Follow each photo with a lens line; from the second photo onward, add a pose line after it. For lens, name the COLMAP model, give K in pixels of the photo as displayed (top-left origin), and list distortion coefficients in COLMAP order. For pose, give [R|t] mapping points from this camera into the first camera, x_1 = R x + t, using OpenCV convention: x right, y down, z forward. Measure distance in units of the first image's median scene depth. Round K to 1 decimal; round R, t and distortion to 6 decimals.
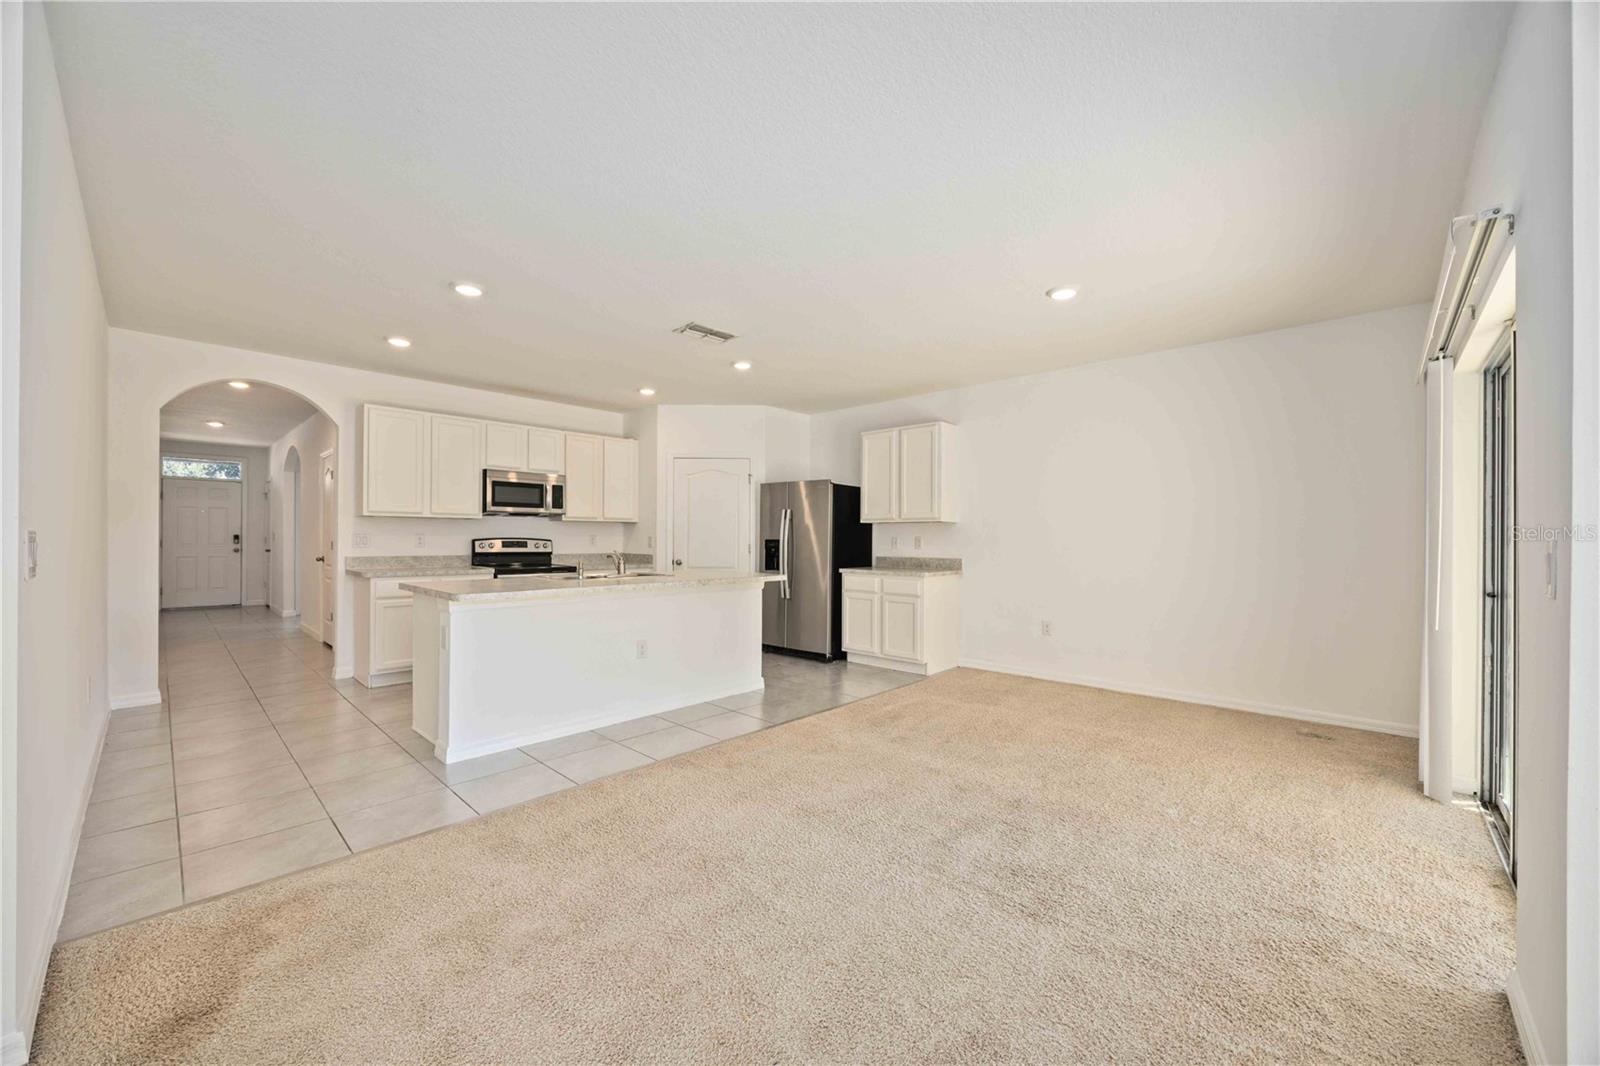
lens RADIAL K [[612.3, 0, 799.0], [0, 612.3, 541.1], [0, 0, 1]] dist [-0.007042, -0.000947]
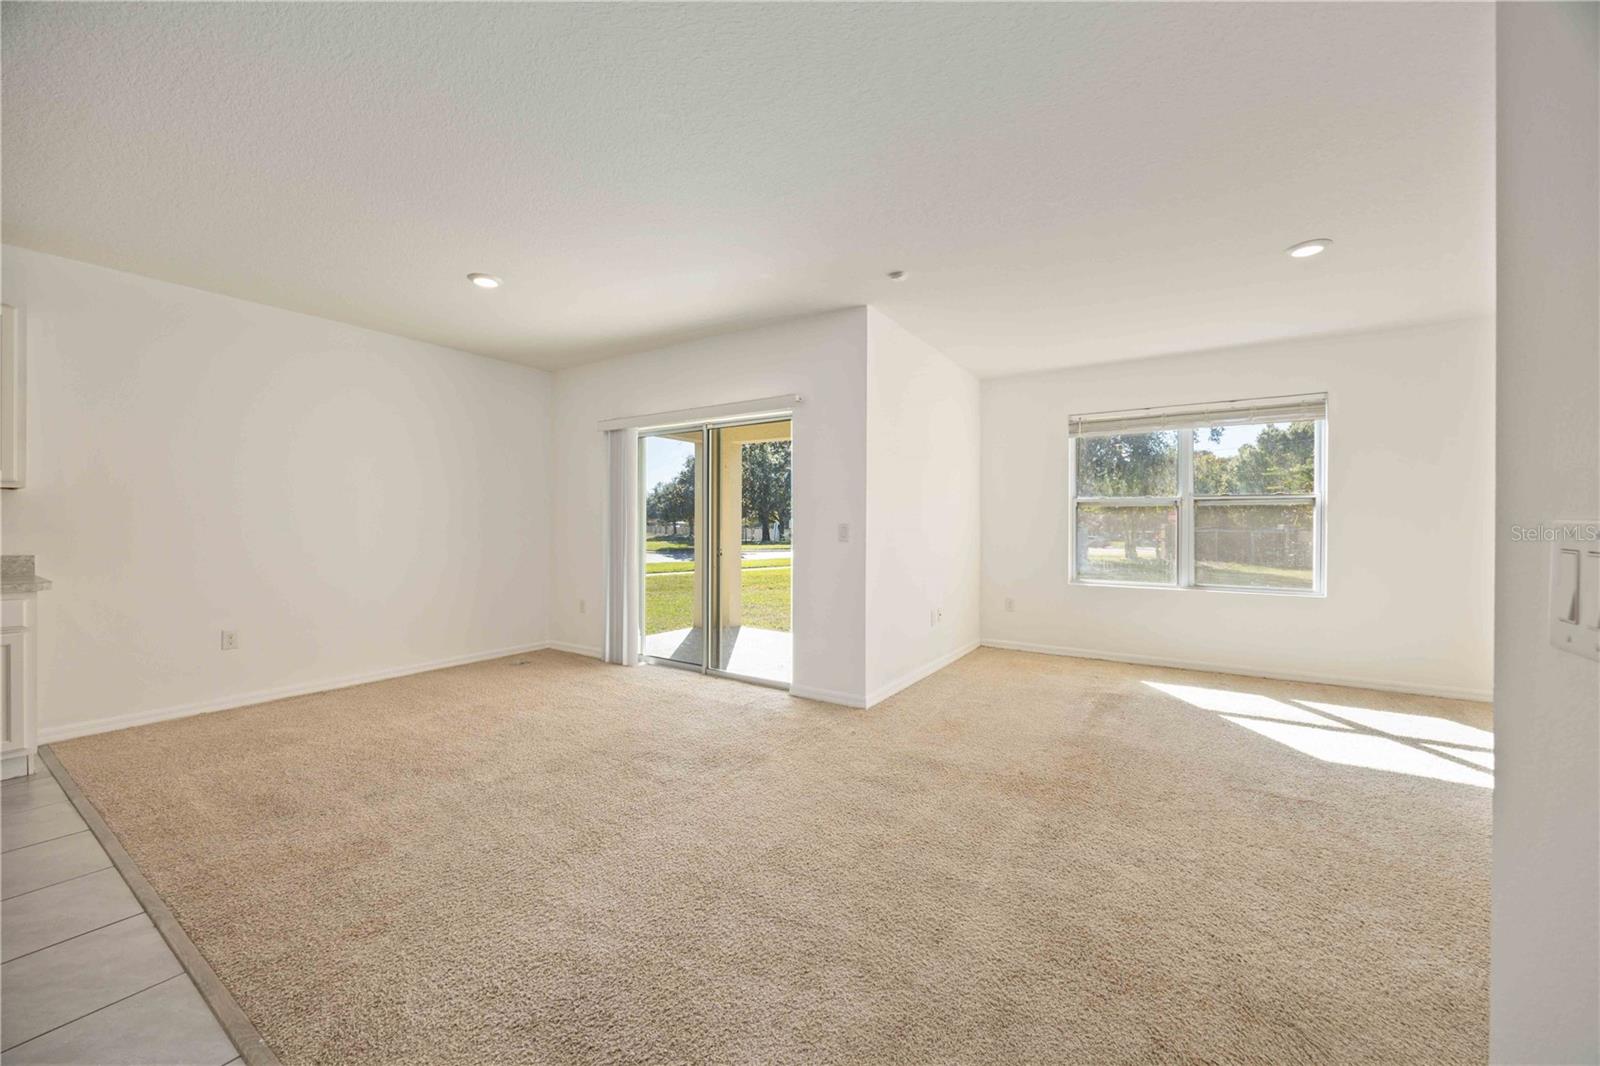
lens RADIAL K [[612.3, 0, 798.4], [0, 612.3, 521.3], [0, 0, 1]] dist [-0.007042, -0.000947]
pose [[-0.186744, 0.000531, 0.982408, -0.411347], [-0.000217, 1.000000, -0.000582, -0.002358], [-0.982409, -0.000321, -0.186744, 0.410648]]
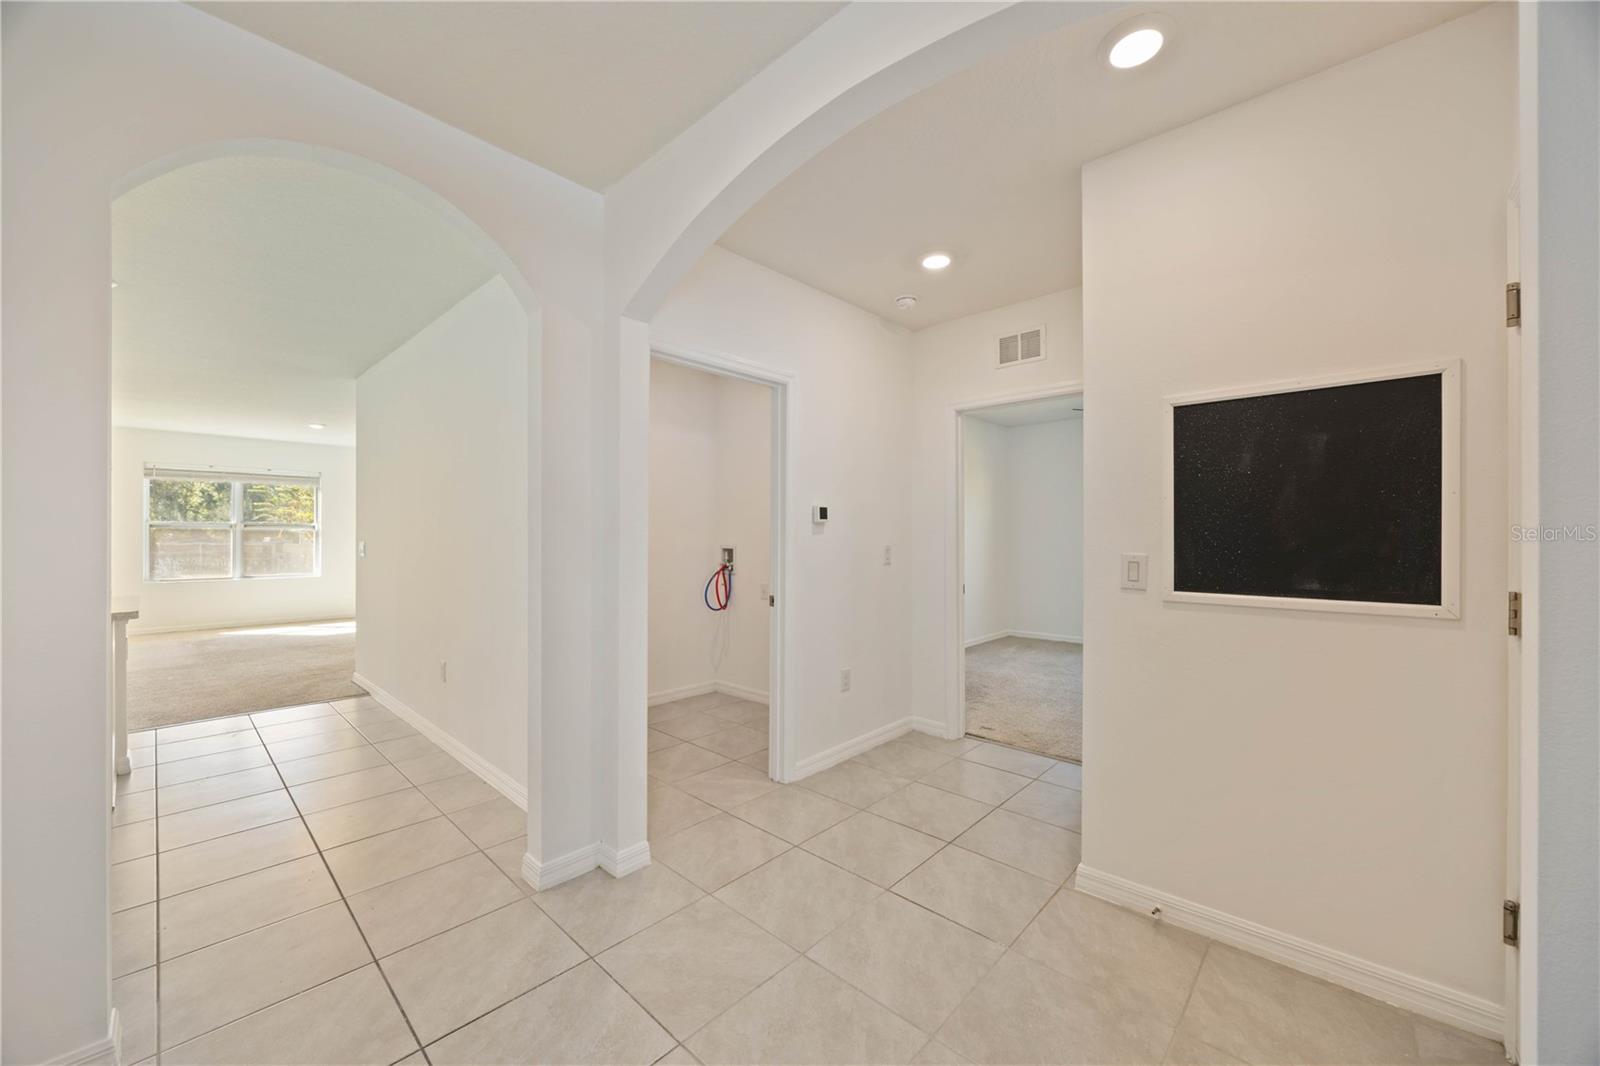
lens RADIAL K [[612.3, 0, 797.8], [0, 612.3, 530.8], [0, 0, 1]] dist [-0.007042, -0.000947]
pose [[-0.999929, 0.003413, -0.011416, -1.769602], [0.003439, 0.999992, -0.002233, -0.025150], [0.011408, -0.002273, -0.999932, 2.247362]]
